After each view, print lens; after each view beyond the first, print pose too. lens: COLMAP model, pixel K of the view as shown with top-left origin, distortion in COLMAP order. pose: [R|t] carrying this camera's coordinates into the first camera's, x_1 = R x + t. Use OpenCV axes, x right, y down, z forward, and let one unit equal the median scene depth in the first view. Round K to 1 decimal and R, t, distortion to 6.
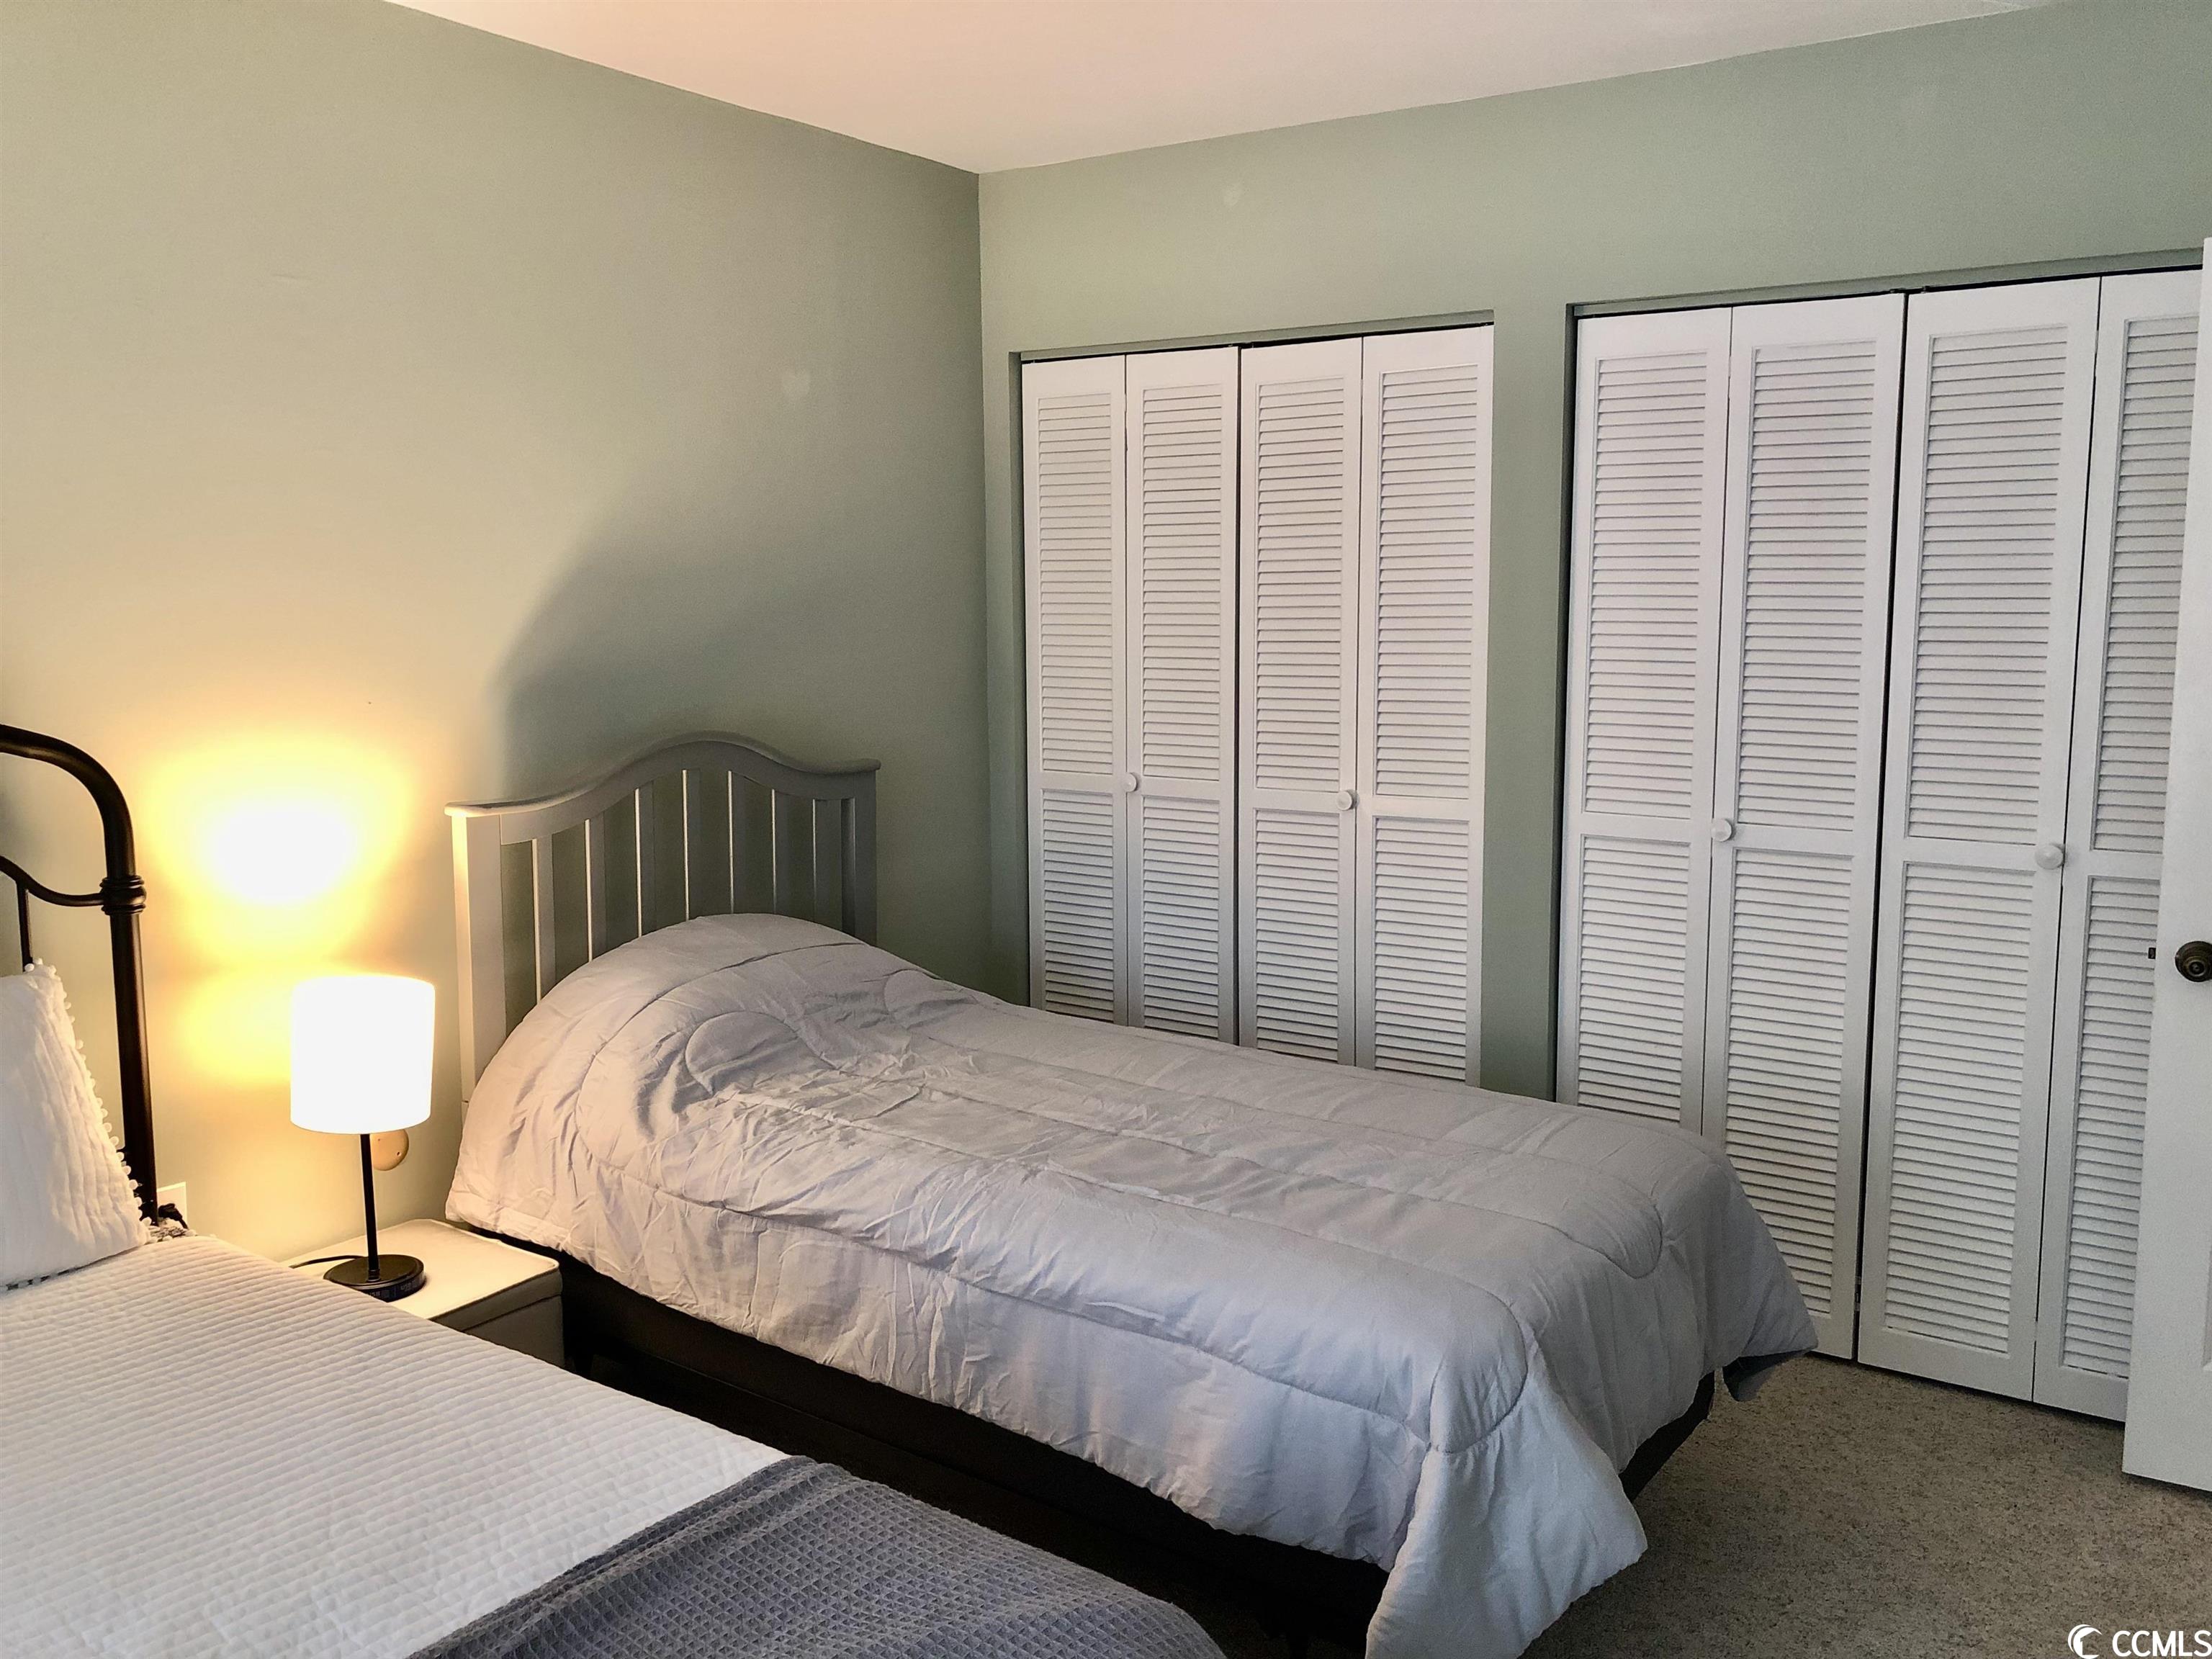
lens RADIAL K [[1815.2, 0, 1112.2], [0, 1815.2, 836.2], [0, 0, 1]] dist [0.004948, 0.017332]
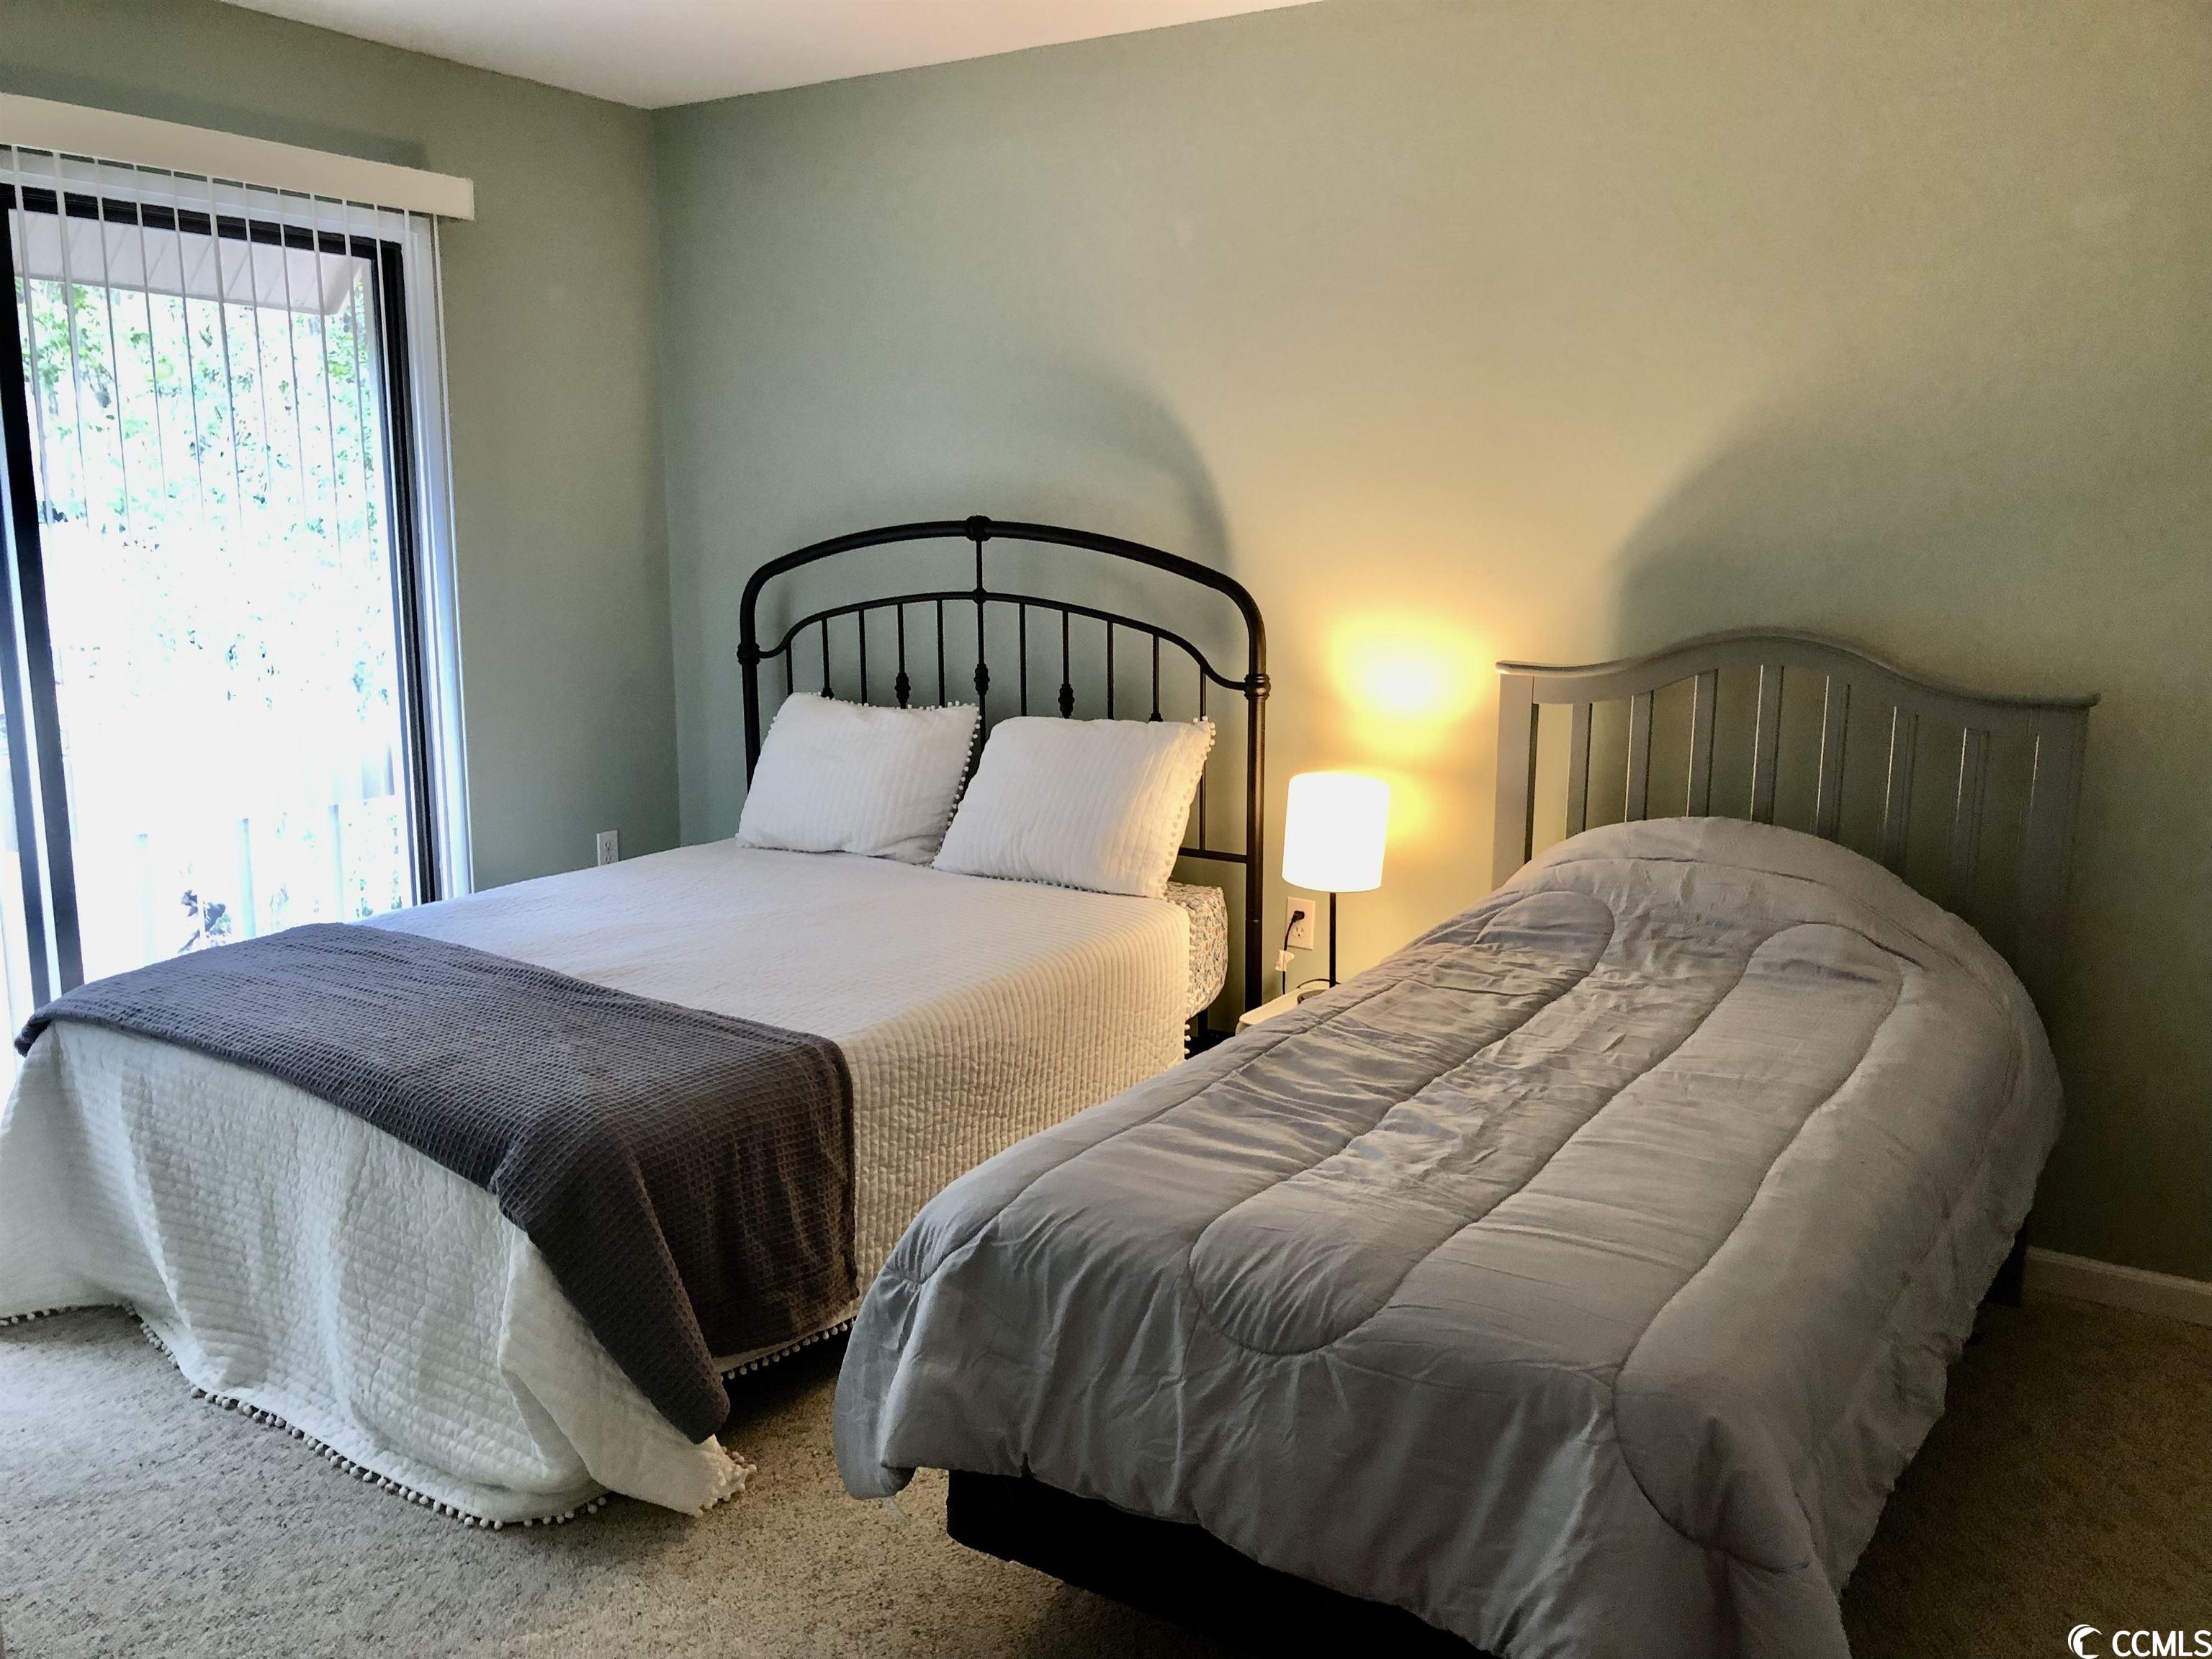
lens RADIAL K [[1815.2, 0, 1112.2], [0, 1815.2, 836.2], [0, 0, 1]] dist [0.004948, 0.017332]
pose [[0.023693, 0.173954, -0.984469, 0.896822], [-0.138597, 0.975807, 0.169088, -0.079630], [0.990065, 0.132439, 0.047230, 0.792250]]
